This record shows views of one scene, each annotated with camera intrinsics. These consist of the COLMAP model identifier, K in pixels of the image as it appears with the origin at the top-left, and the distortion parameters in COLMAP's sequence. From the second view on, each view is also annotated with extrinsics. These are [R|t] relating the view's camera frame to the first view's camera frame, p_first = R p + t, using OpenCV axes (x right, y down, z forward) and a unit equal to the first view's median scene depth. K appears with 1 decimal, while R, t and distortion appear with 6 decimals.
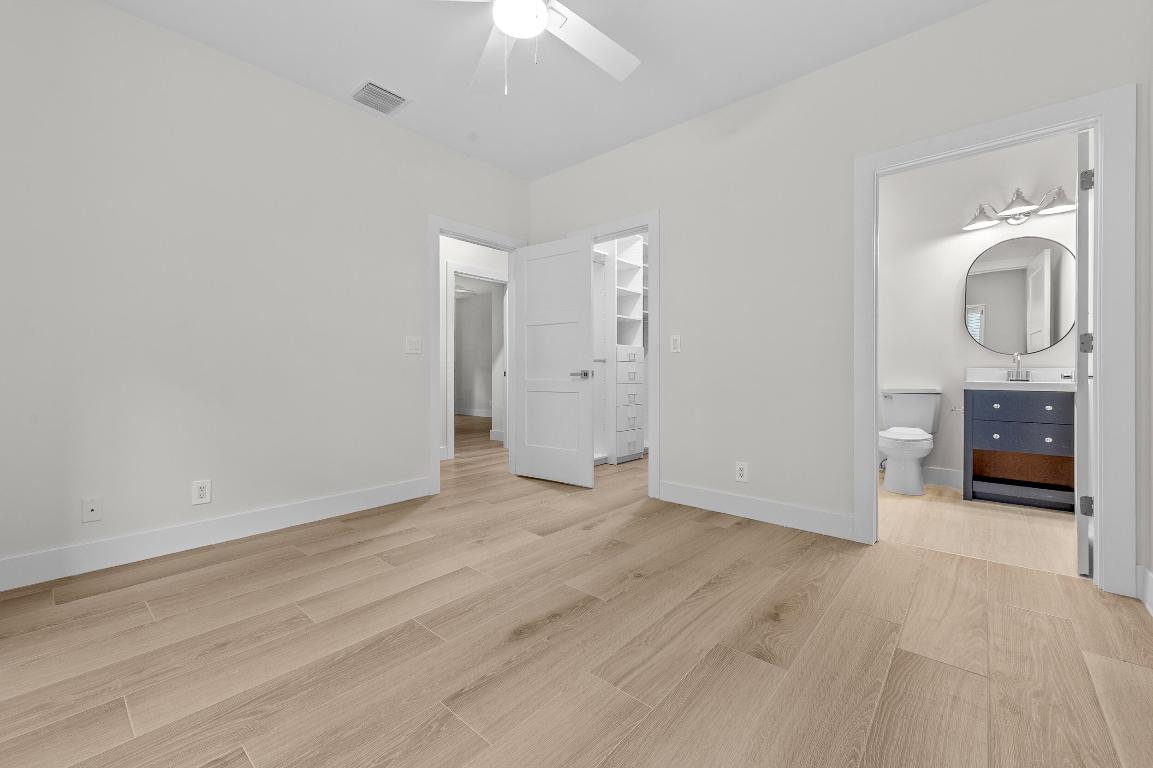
lens RADIAL K [[462.6, 0, 576.9], [0, 462.6, 372.5], [0, 0, 1]] dist [-0.000058, 0.000002]
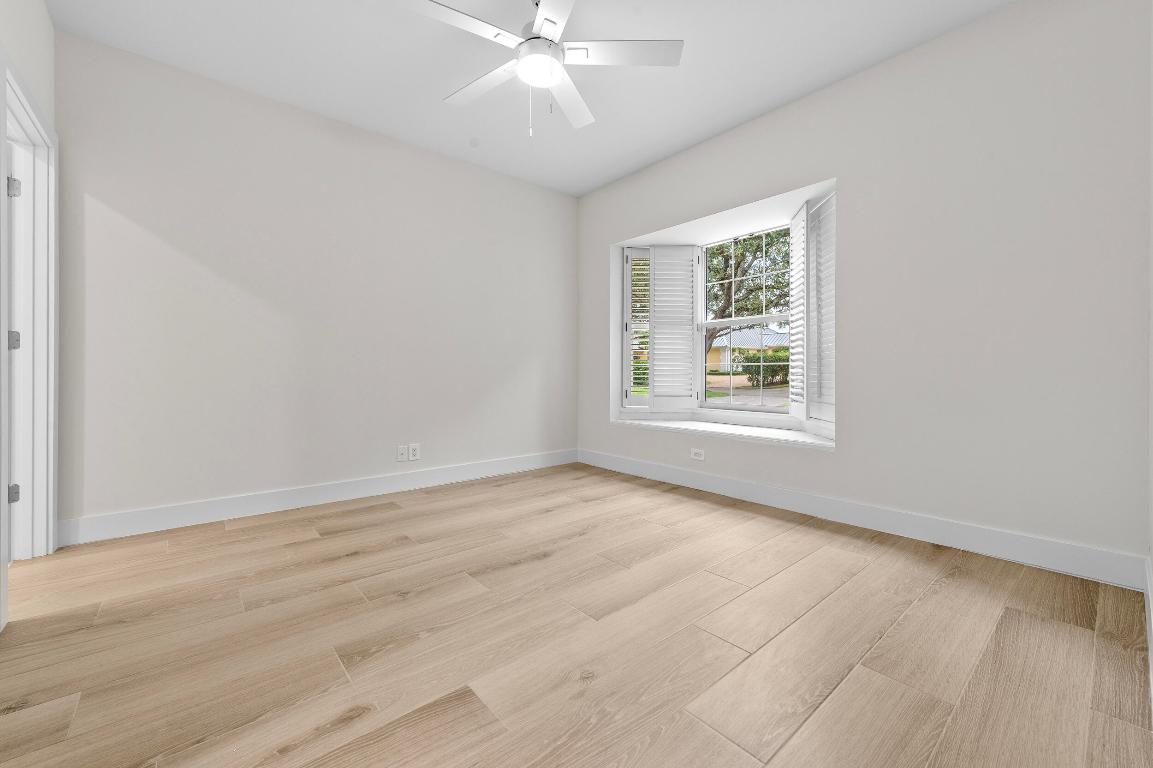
lens RADIAL K [[462.6, 0, 576.9], [0, 462.6, 372.5], [0, 0, 1]] dist [-0.000058, 0.000002]
pose [[-0.988214, 0.000364, 0.153079, -0.328088], [0.000246, 1.000000, -0.000794, 0.012247], [-0.153080, -0.000747, -0.988214, 1.794877]]
